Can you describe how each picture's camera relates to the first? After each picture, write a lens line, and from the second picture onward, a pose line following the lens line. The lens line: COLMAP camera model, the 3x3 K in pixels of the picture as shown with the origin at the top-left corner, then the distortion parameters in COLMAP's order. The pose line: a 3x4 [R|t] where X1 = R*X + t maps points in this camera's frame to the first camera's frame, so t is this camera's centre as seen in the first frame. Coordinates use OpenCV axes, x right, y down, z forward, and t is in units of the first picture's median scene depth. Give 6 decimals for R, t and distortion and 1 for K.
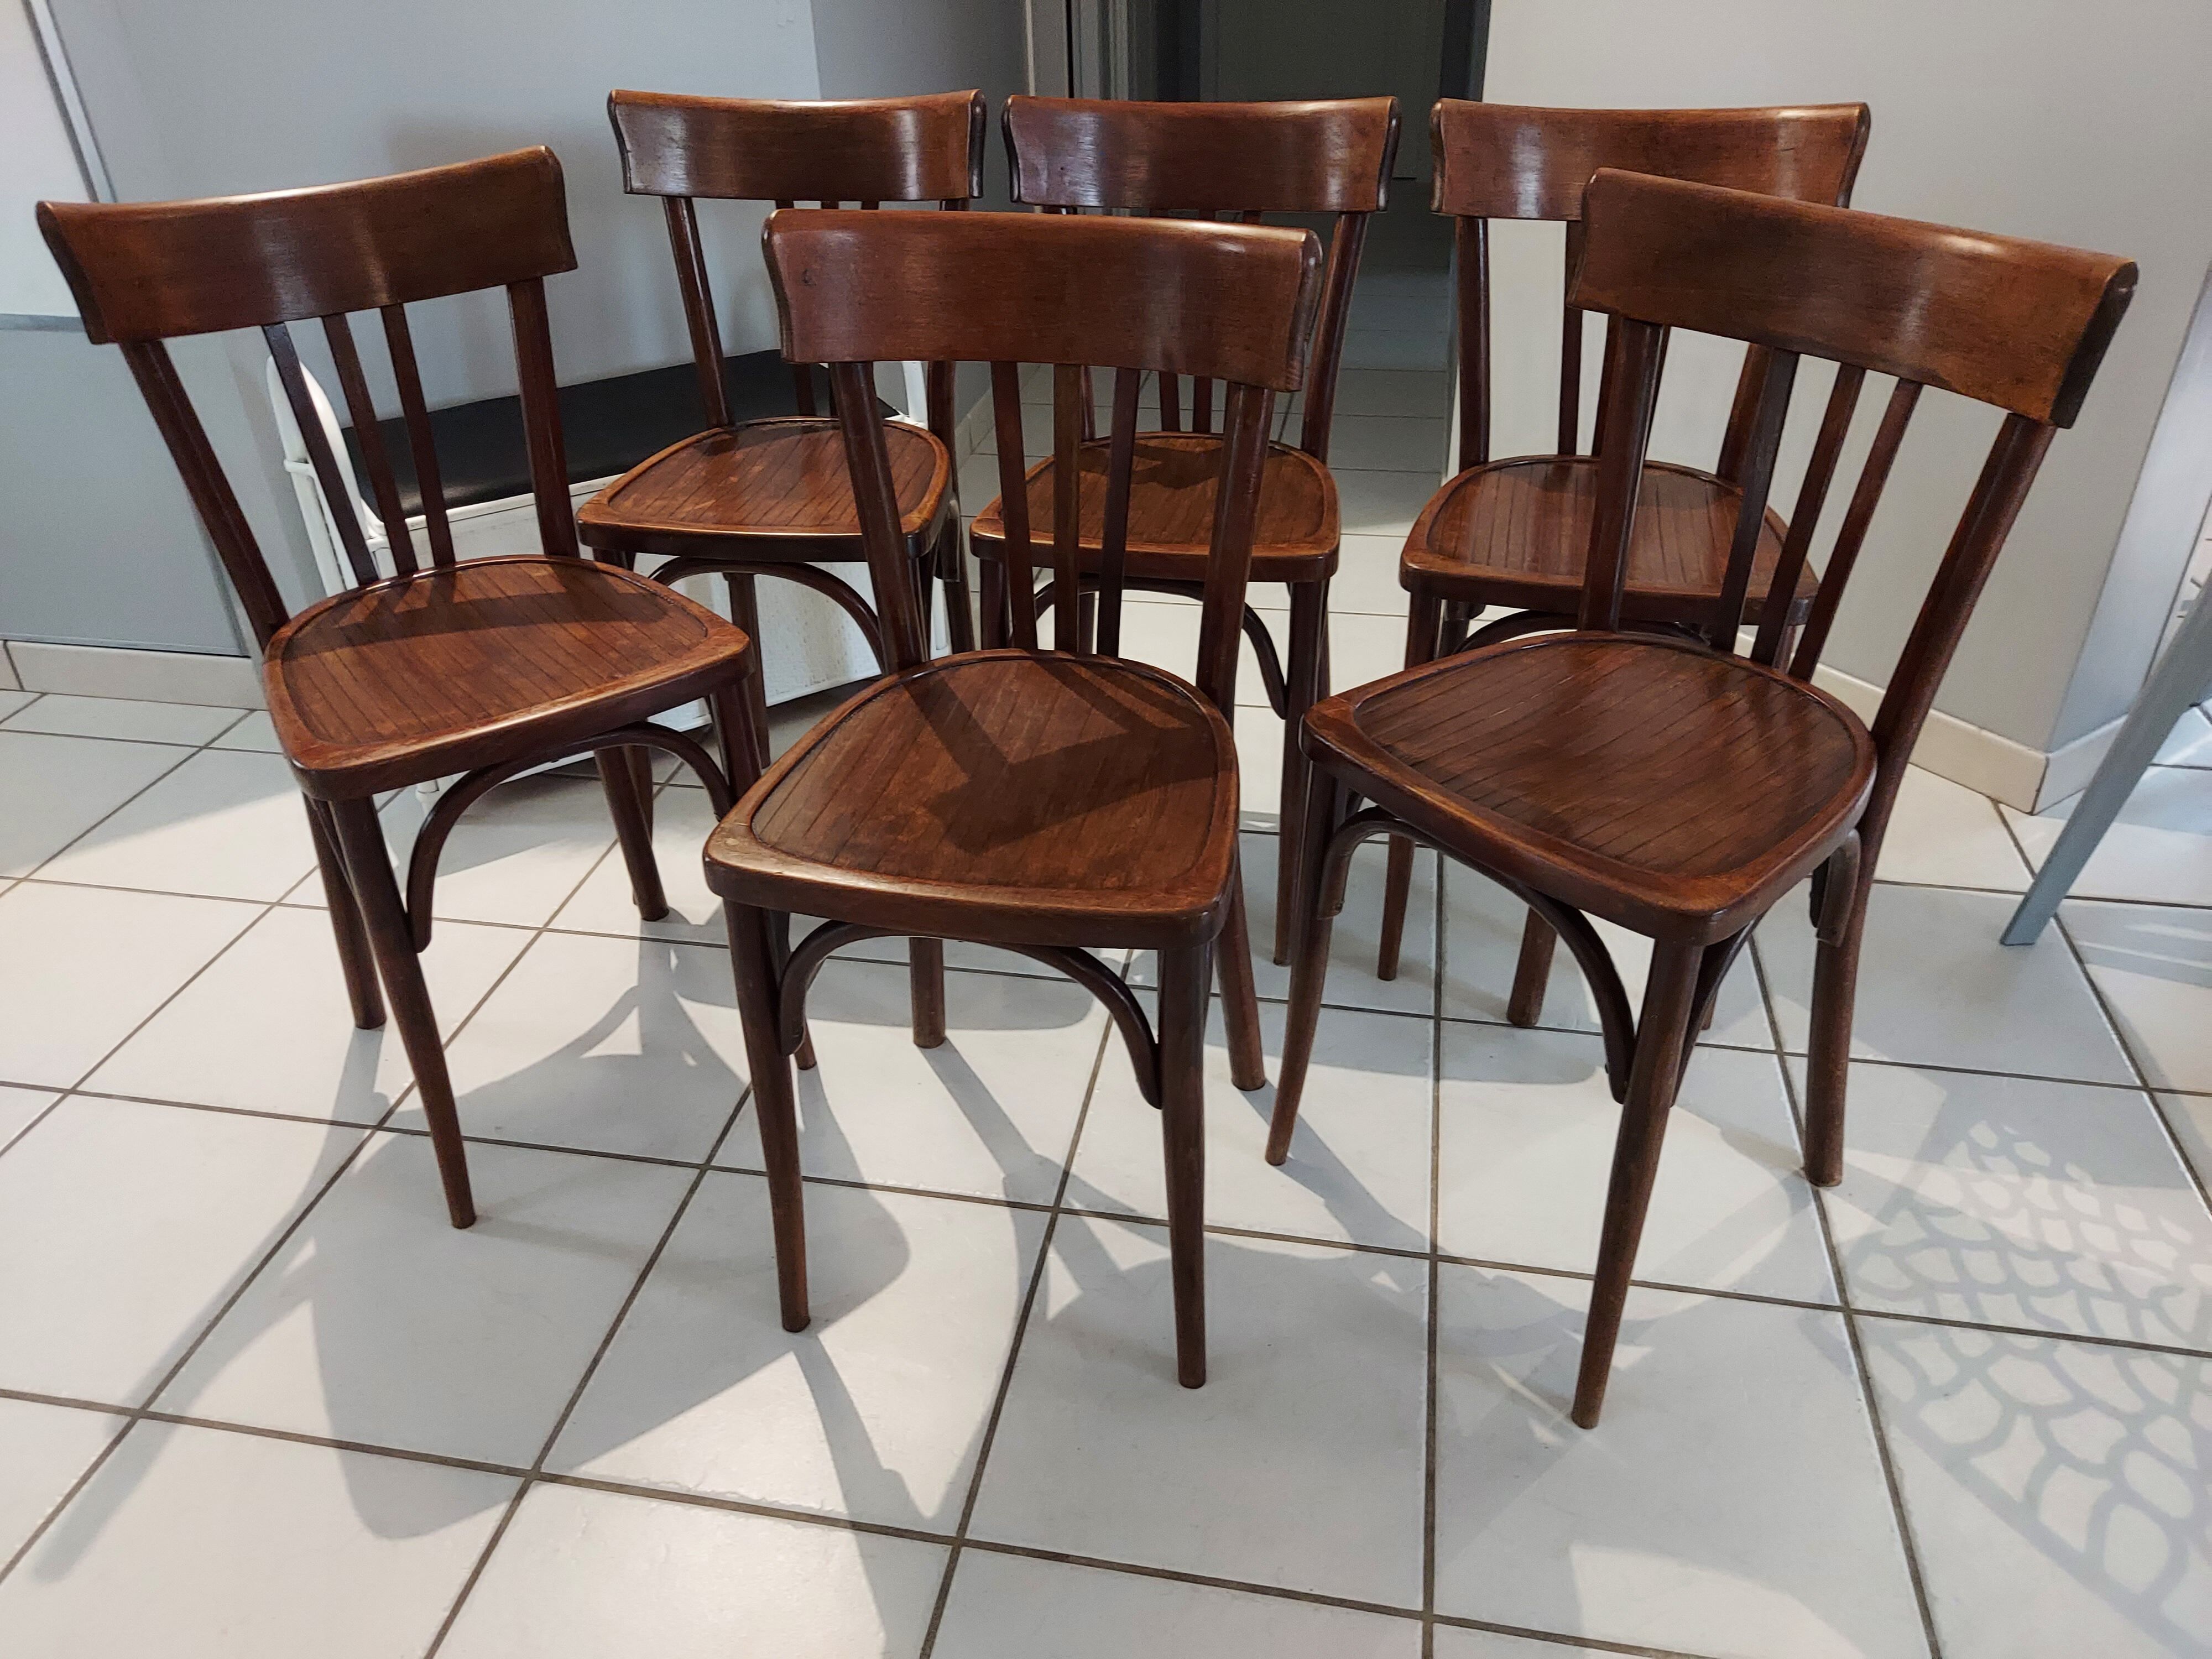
lens RADIAL K [[1593.4, 0, 1109.9], [0, 1593.4, 829.7], [0, 0, 1]] dist [0.010905, -0.003596]
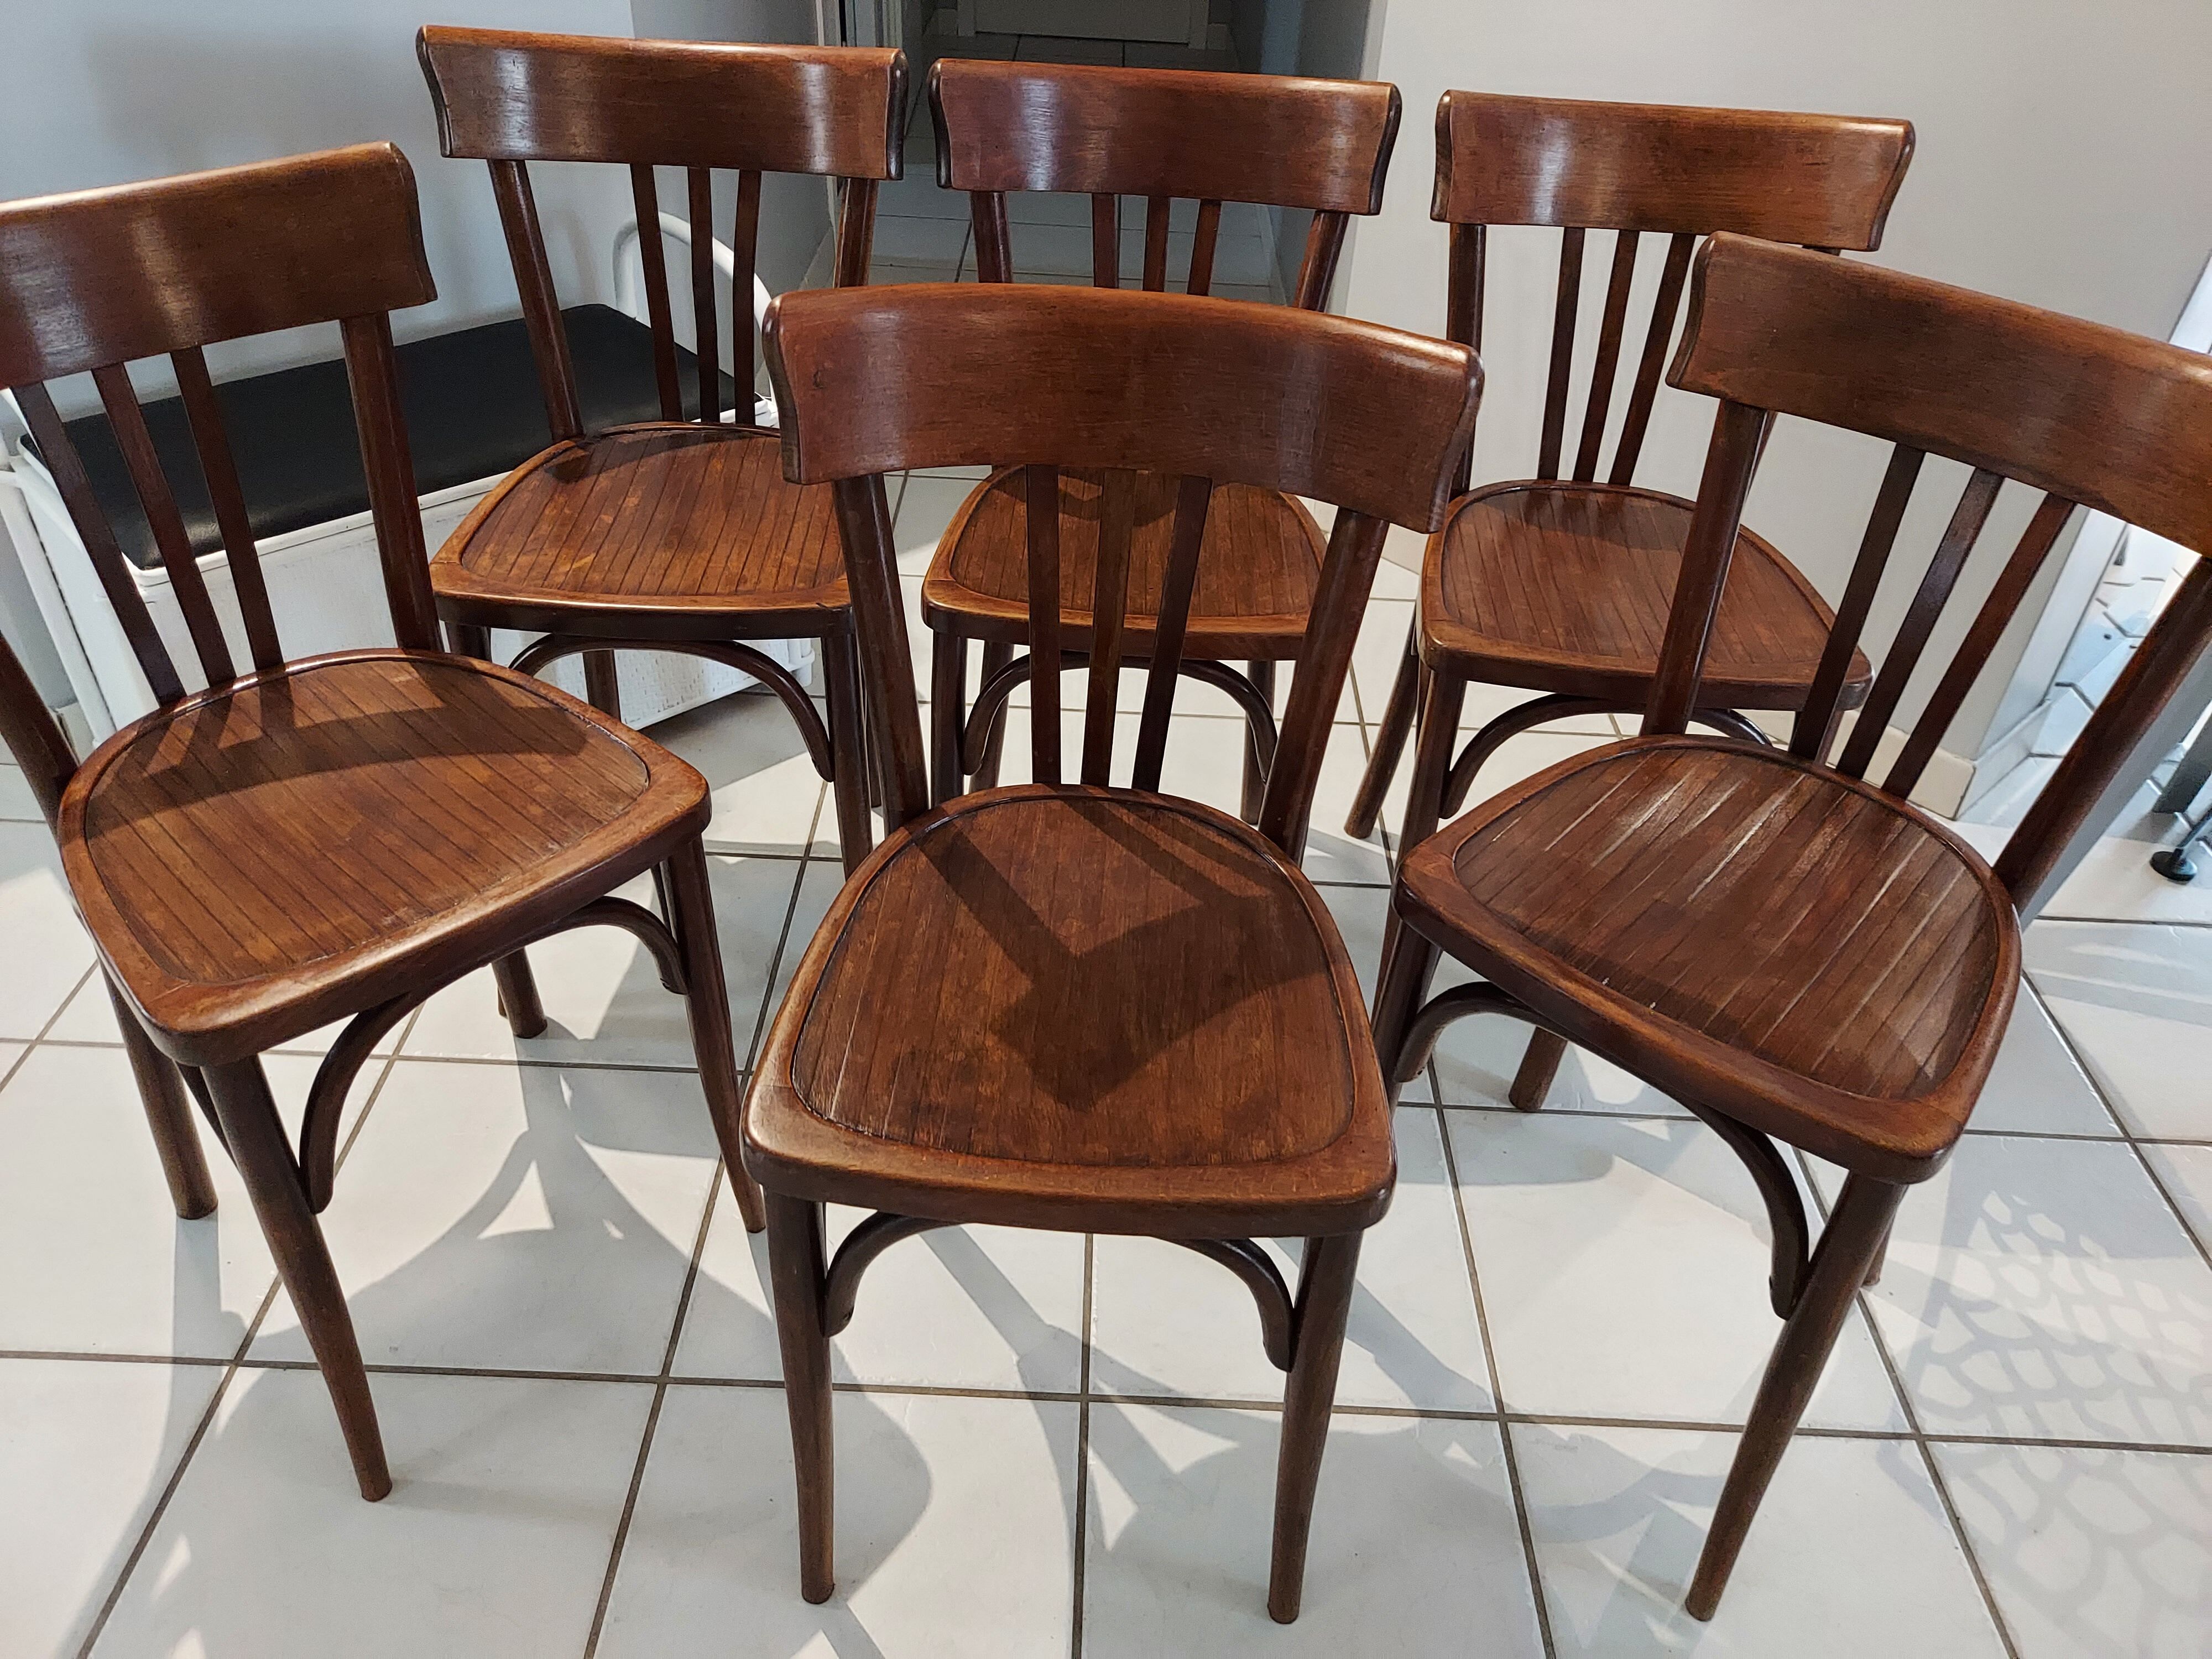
lens RADIAL K [[1593.4, 0, 1096.3], [0, 1593.4, 815.9], [0, 0, 1]] dist [0.010905, -0.003596]
pose [[0.984114, -0.046333, 0.171387, -0.154594], [0.030289, 0.995010, 0.095071, -0.157289], [-0.174937, -0.088370, 0.980606, 0.148144]]
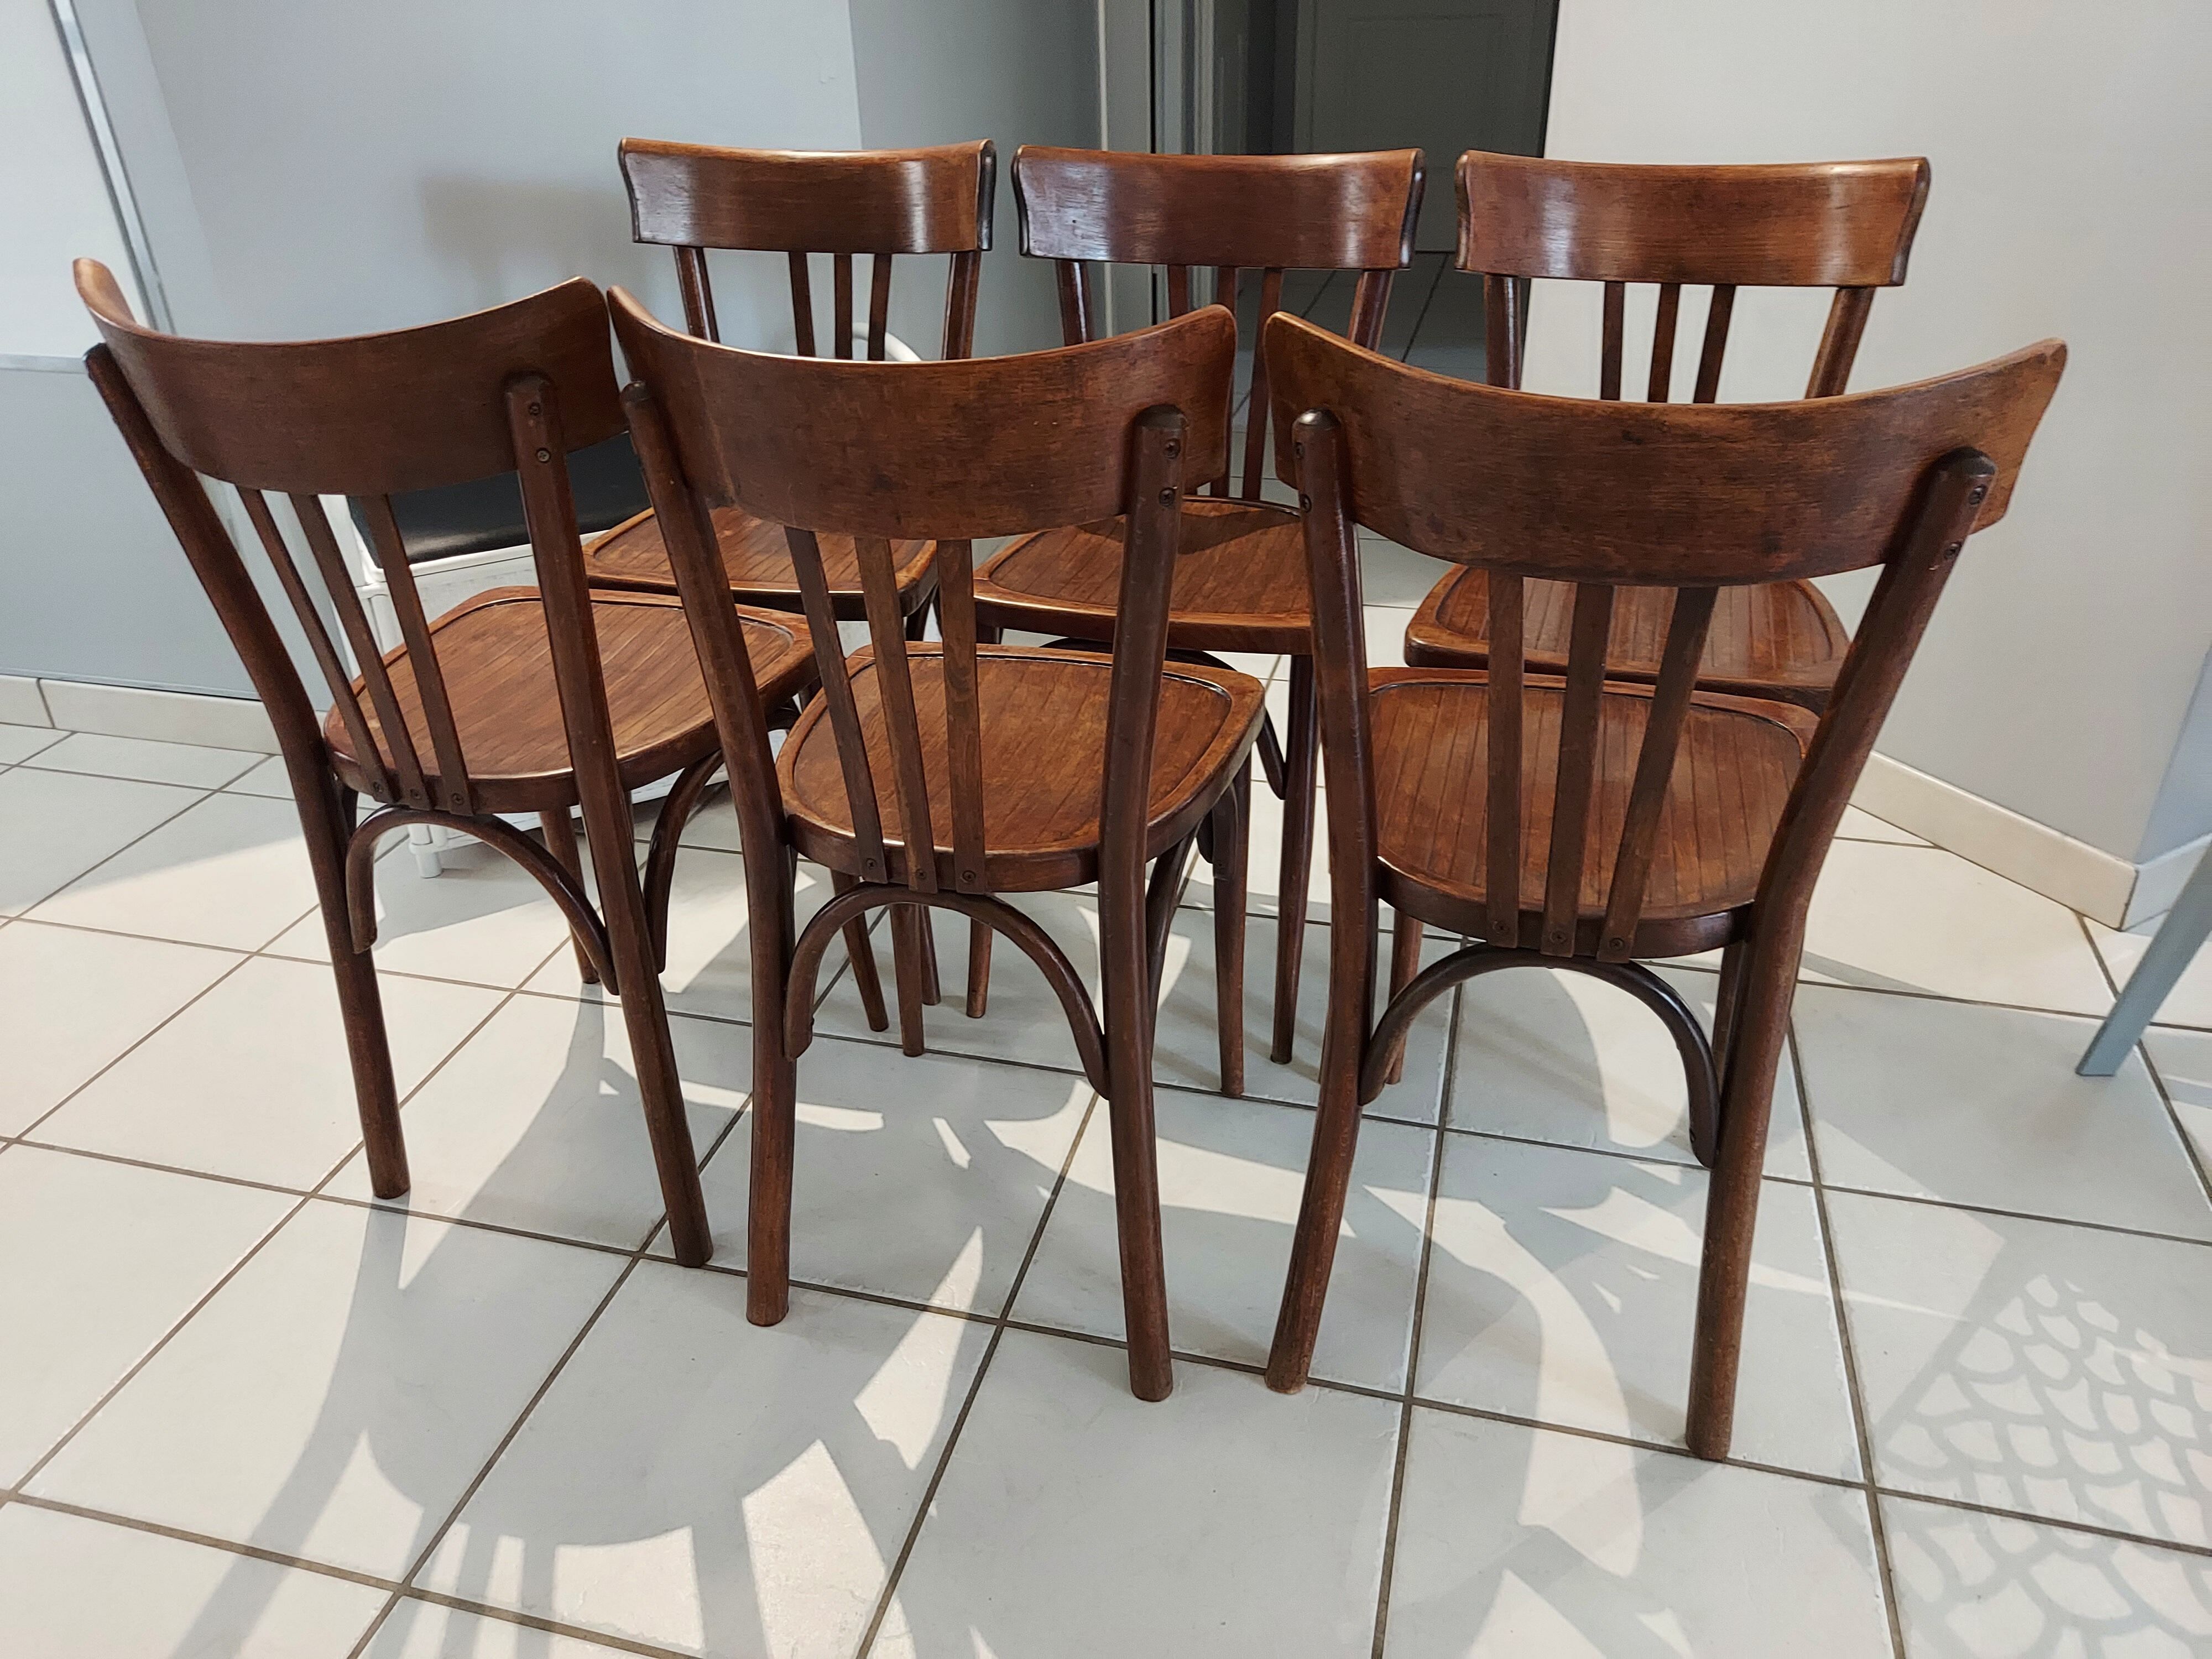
lens RADIAL K [[1593.4, 0, 1113.7], [0, 1593.4, 828.2], [0, 0, 1]] dist [0.010905, -0.003596]
pose [[0.997452, 0.034181, -0.062615, 0.074021], [-0.036782, 0.998487, -0.040869, -0.011628], [0.061124, 0.043068, 0.997201, 0.064096]]
